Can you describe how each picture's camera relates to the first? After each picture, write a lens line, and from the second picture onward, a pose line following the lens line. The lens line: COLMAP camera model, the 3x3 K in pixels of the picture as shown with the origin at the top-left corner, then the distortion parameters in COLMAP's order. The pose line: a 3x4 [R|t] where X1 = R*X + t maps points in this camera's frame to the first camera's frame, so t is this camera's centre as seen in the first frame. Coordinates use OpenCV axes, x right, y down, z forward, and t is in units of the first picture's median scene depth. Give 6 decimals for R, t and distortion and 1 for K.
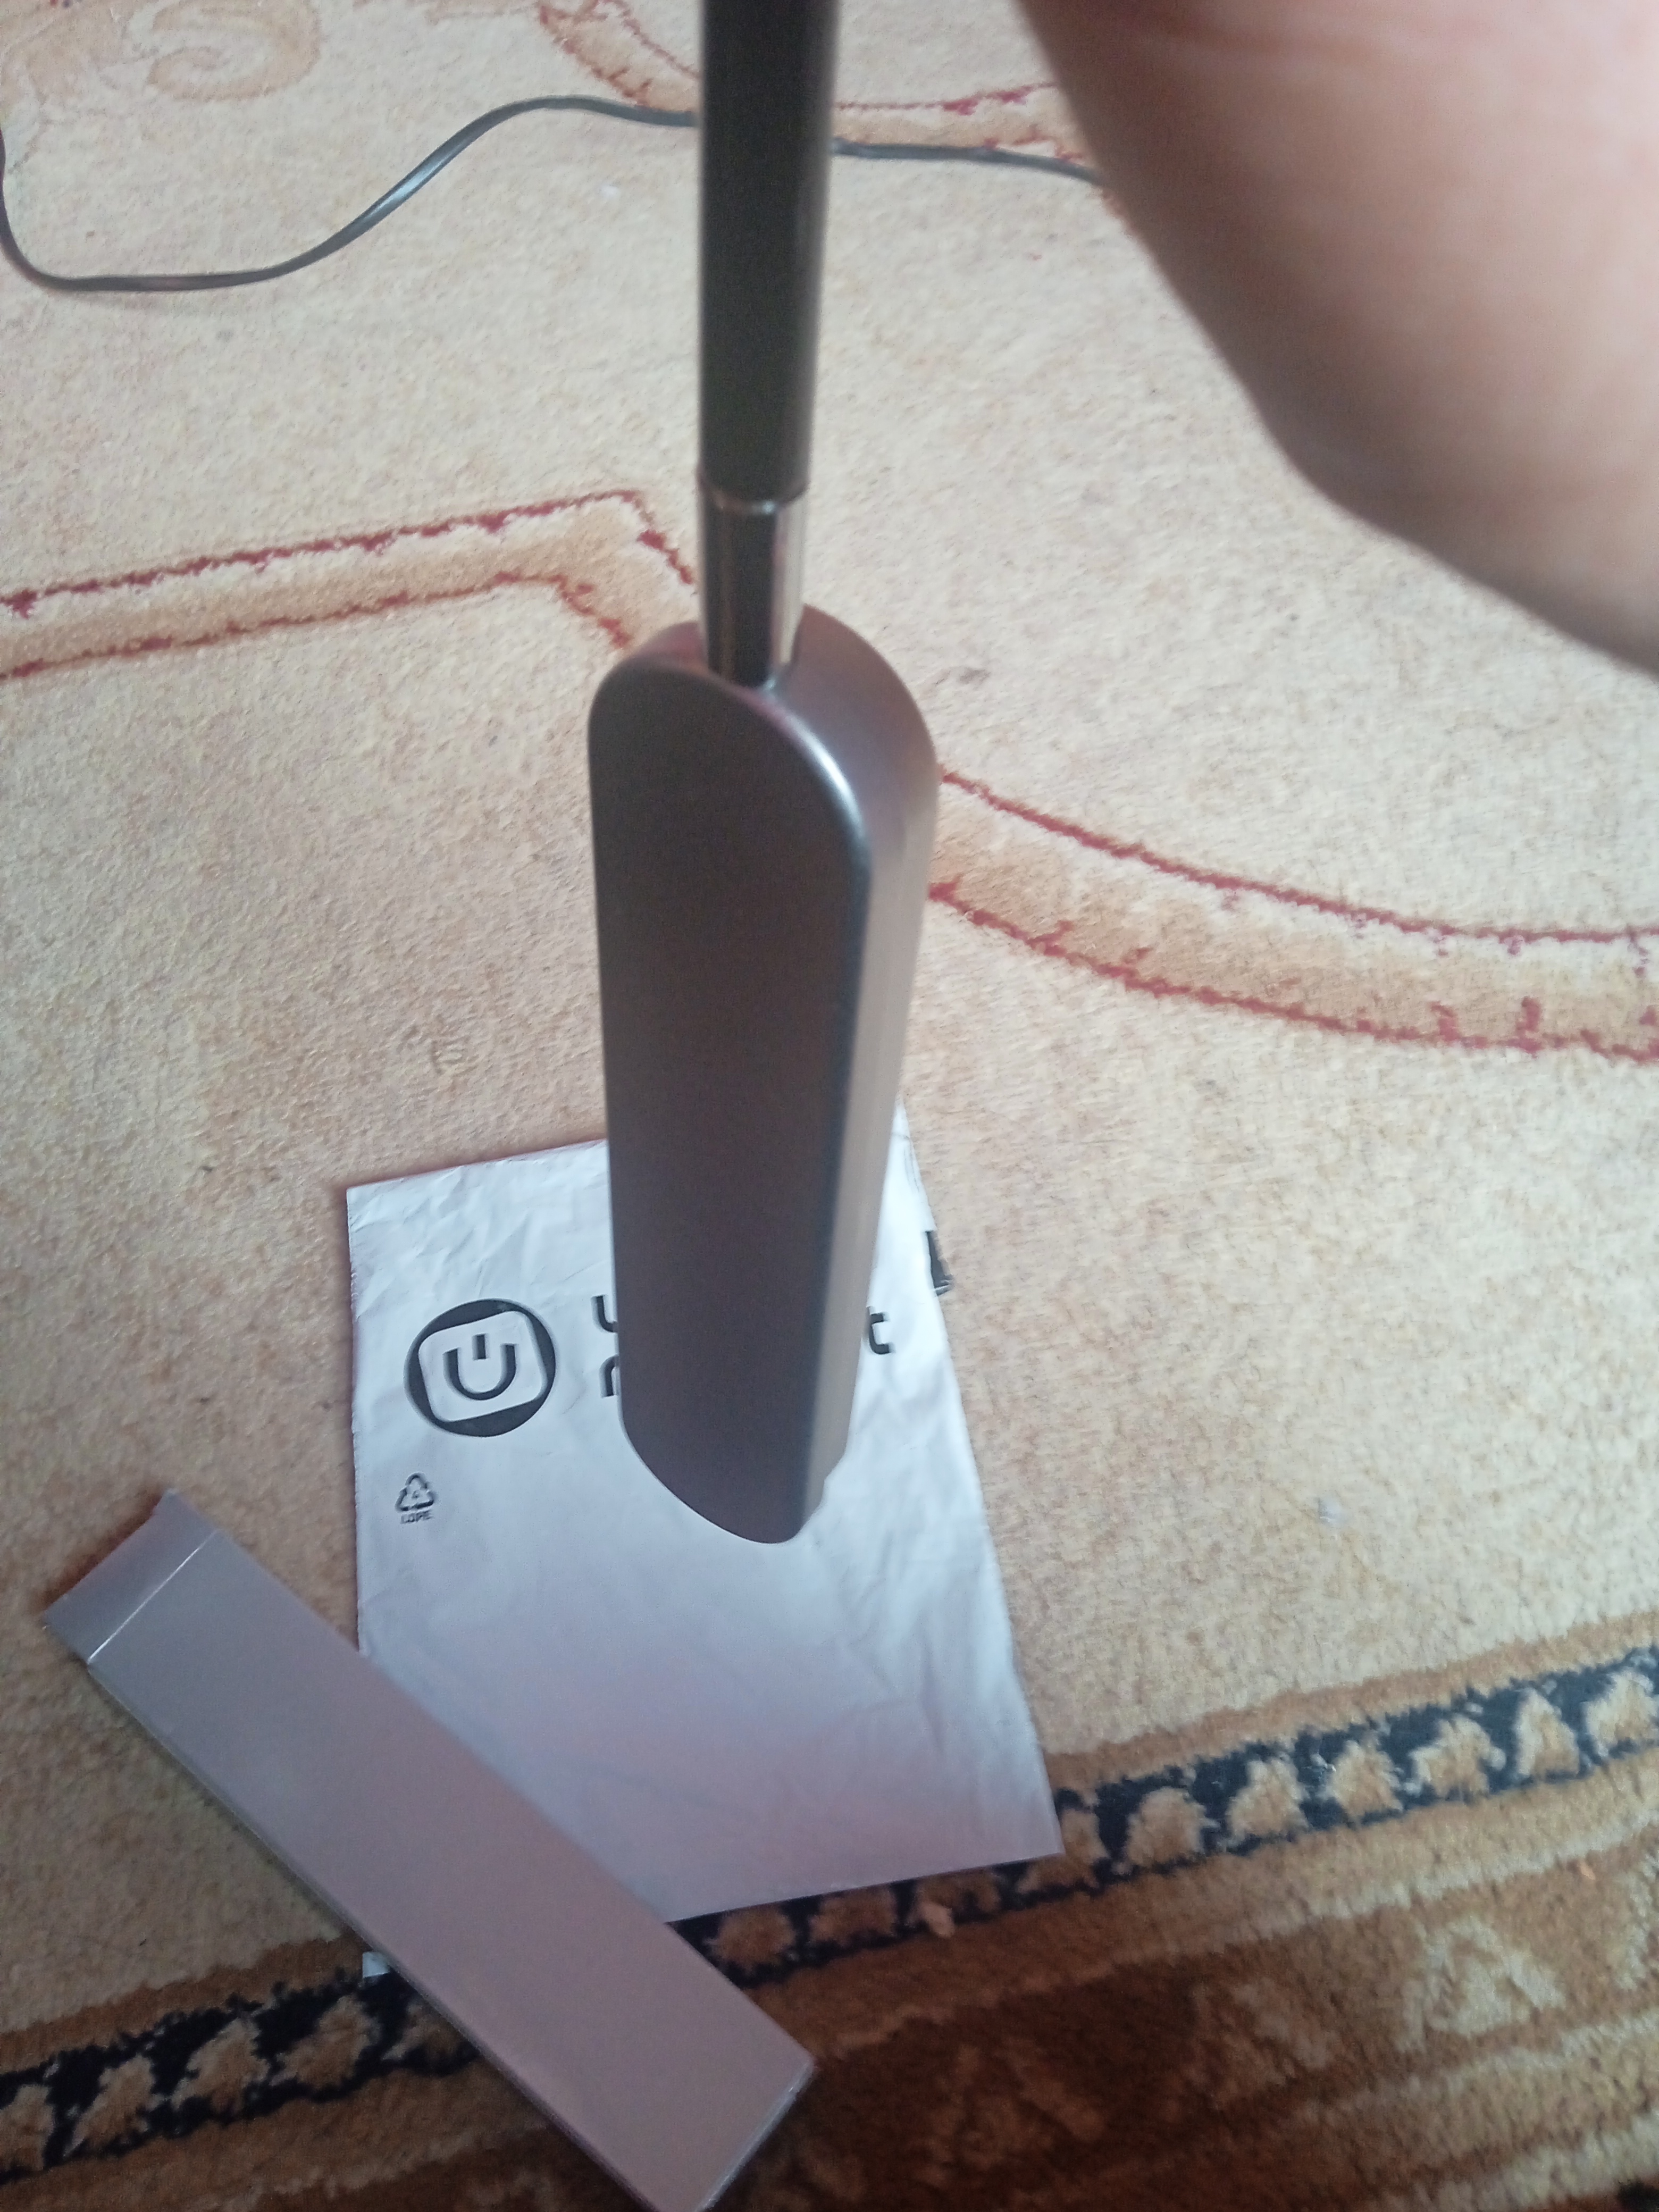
lens RADIAL K [[1897.8, 0, 815.2], [0, 1897.8, 1098.5], [0, 0, 1]] dist [0.076039, -0.151927]
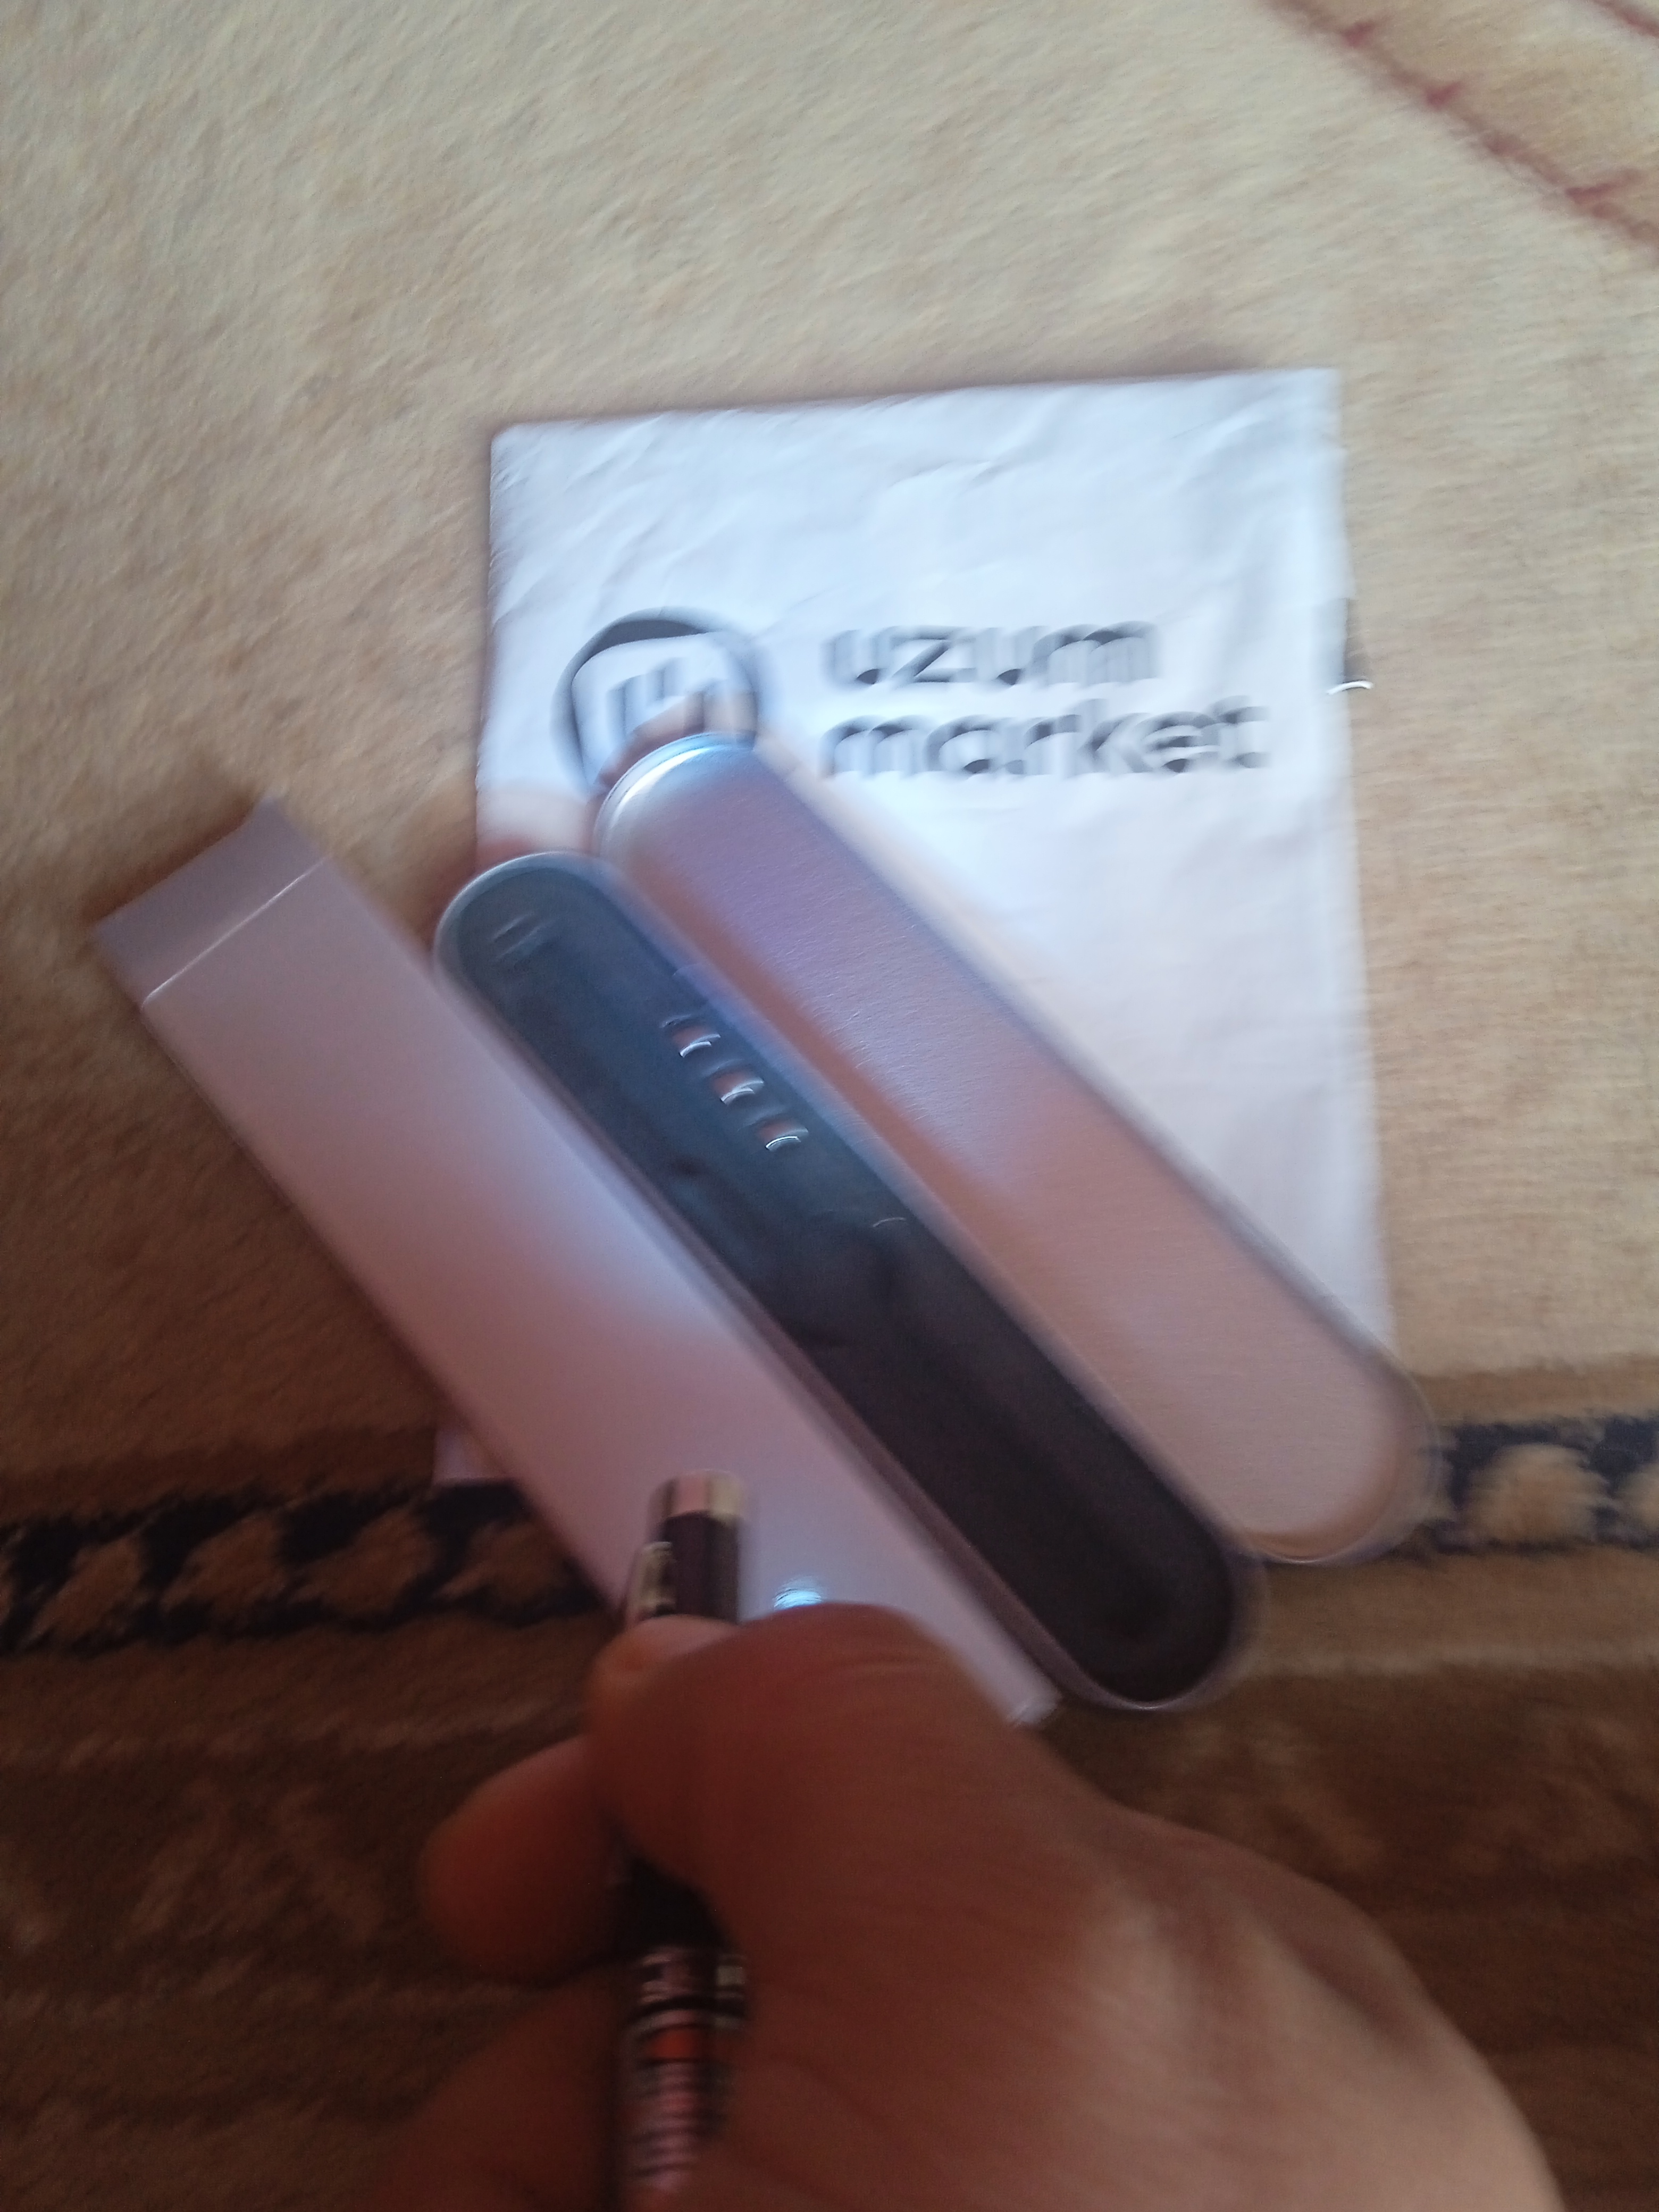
lens RADIAL K [[2301.8, 0, 791.7], [0, 2301.8, 1105.4], [0, 0, 1]] dist [-0.000638, 0.000000]
pose [[0.982356, 0.158509, -0.099252, -0.023059], [-0.126714, 0.954450, 0.270126, 0.043651], [0.137548, -0.252783, 0.957696, 0.164021]]
